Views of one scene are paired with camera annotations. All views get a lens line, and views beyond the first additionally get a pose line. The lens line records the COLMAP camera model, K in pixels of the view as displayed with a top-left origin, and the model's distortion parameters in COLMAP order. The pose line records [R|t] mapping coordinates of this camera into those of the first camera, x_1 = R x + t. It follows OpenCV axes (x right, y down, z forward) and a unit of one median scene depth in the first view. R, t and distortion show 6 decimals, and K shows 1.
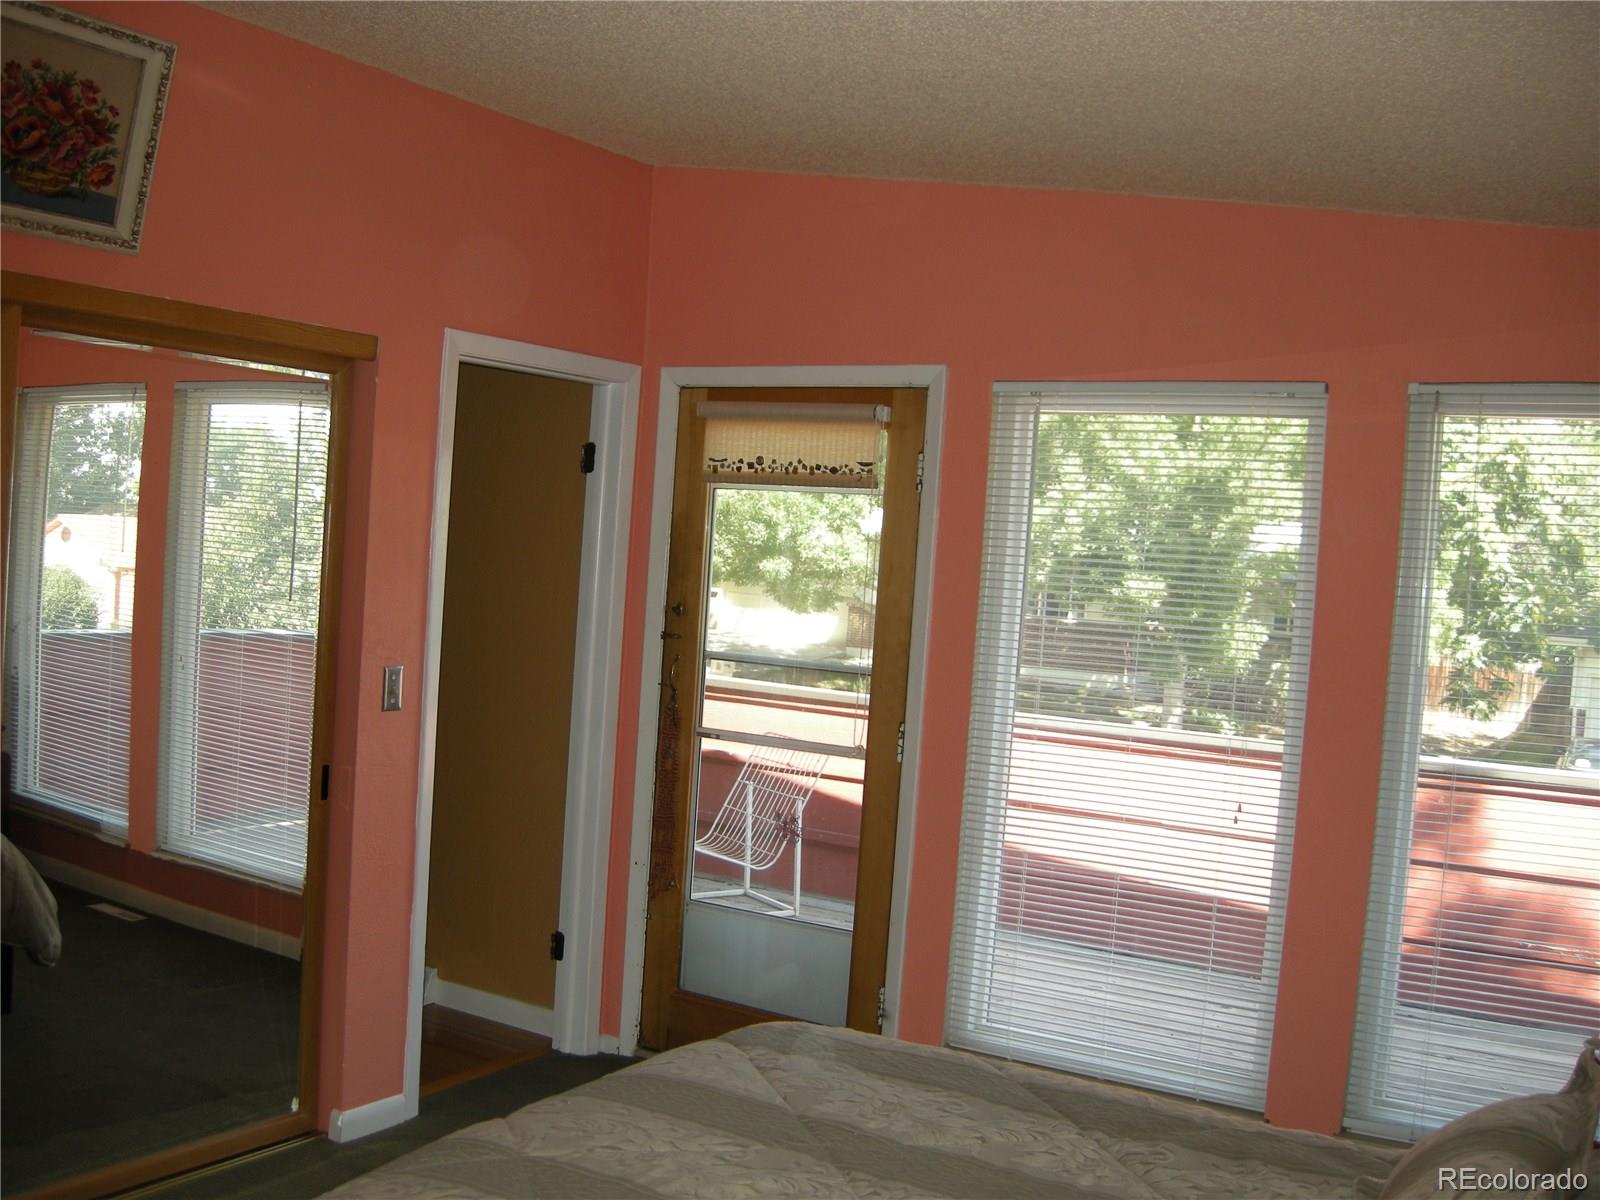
lens RADIAL K [[1670.7, 0, 774.4], [0, 1670.7, 576.3], [0, 0, 1]] dist [-0.158581, 0.040881]
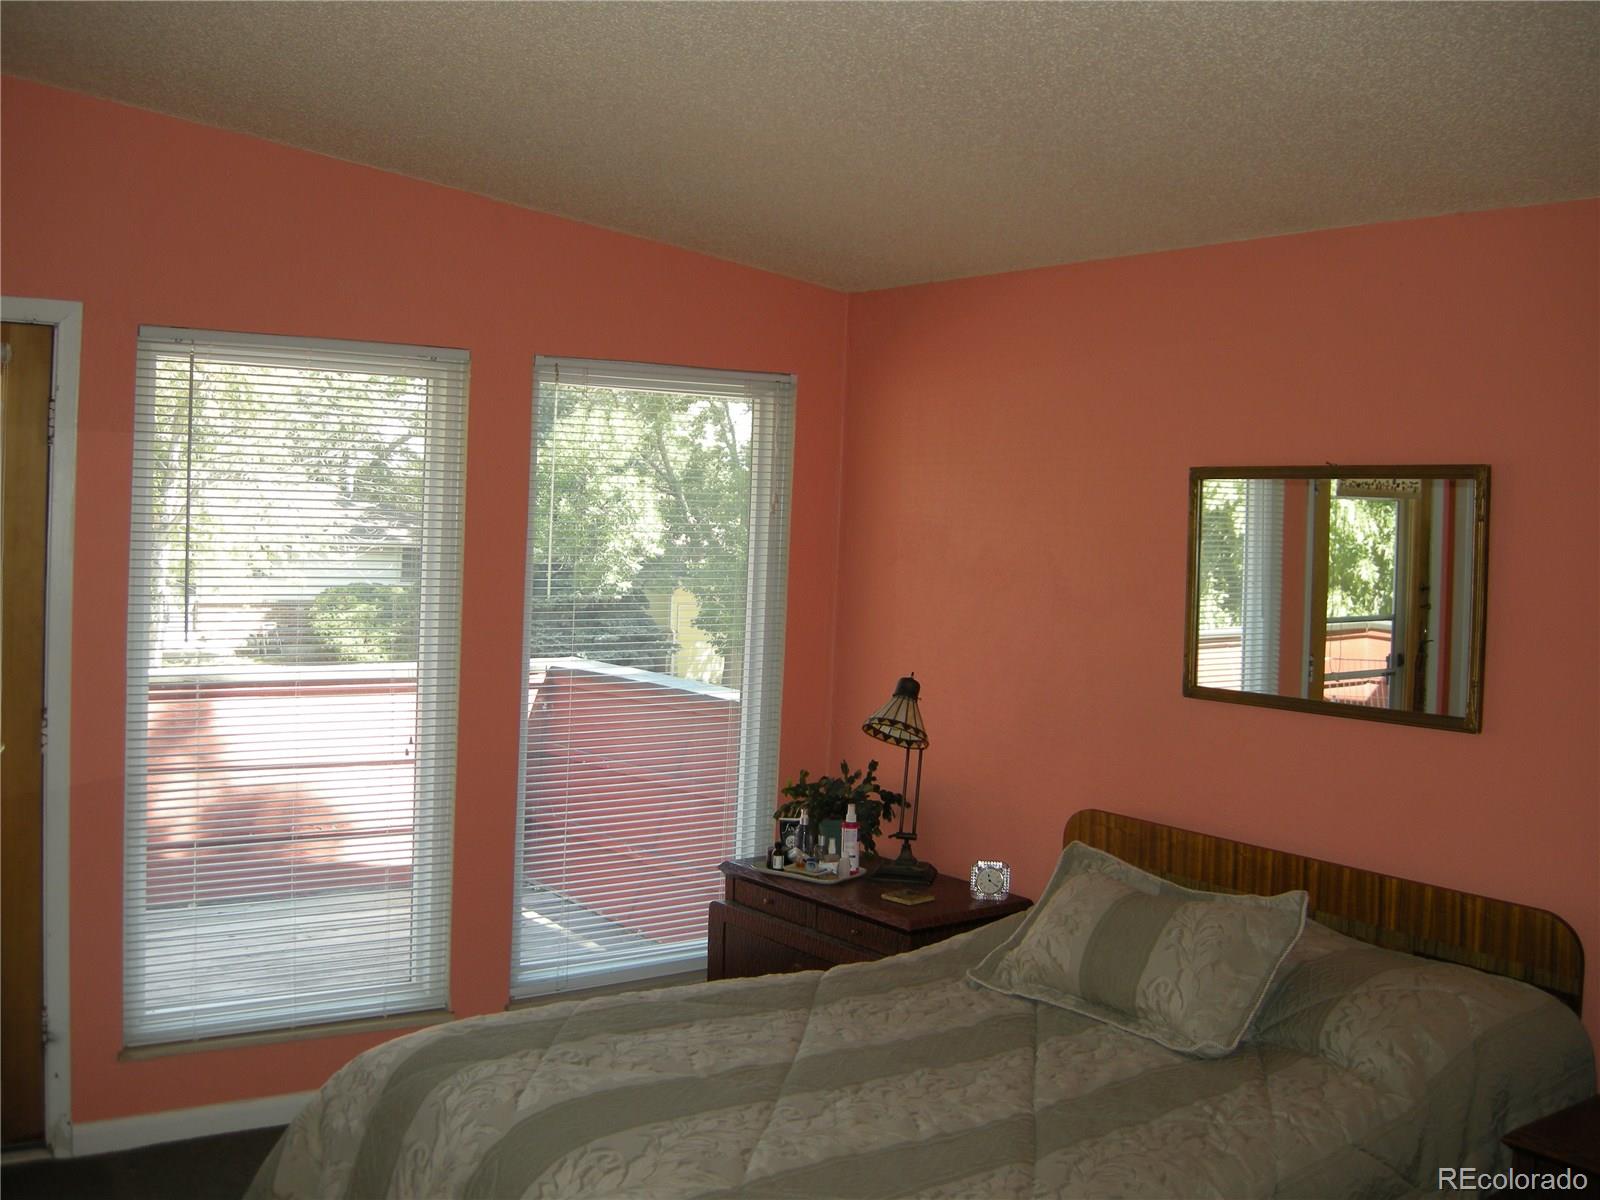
lens RADIAL K [[1670.7, 0, 774.4], [0, 1670.7, 576.3], [0, 0, 1]] dist [-0.158581, 0.040881]
pose [[0.401279, -0.083679, 0.912126, -0.629447], [0.002187, 0.995903, 0.090403, -0.067594], [-0.915953, -0.034281, 0.399818, 0.360566]]
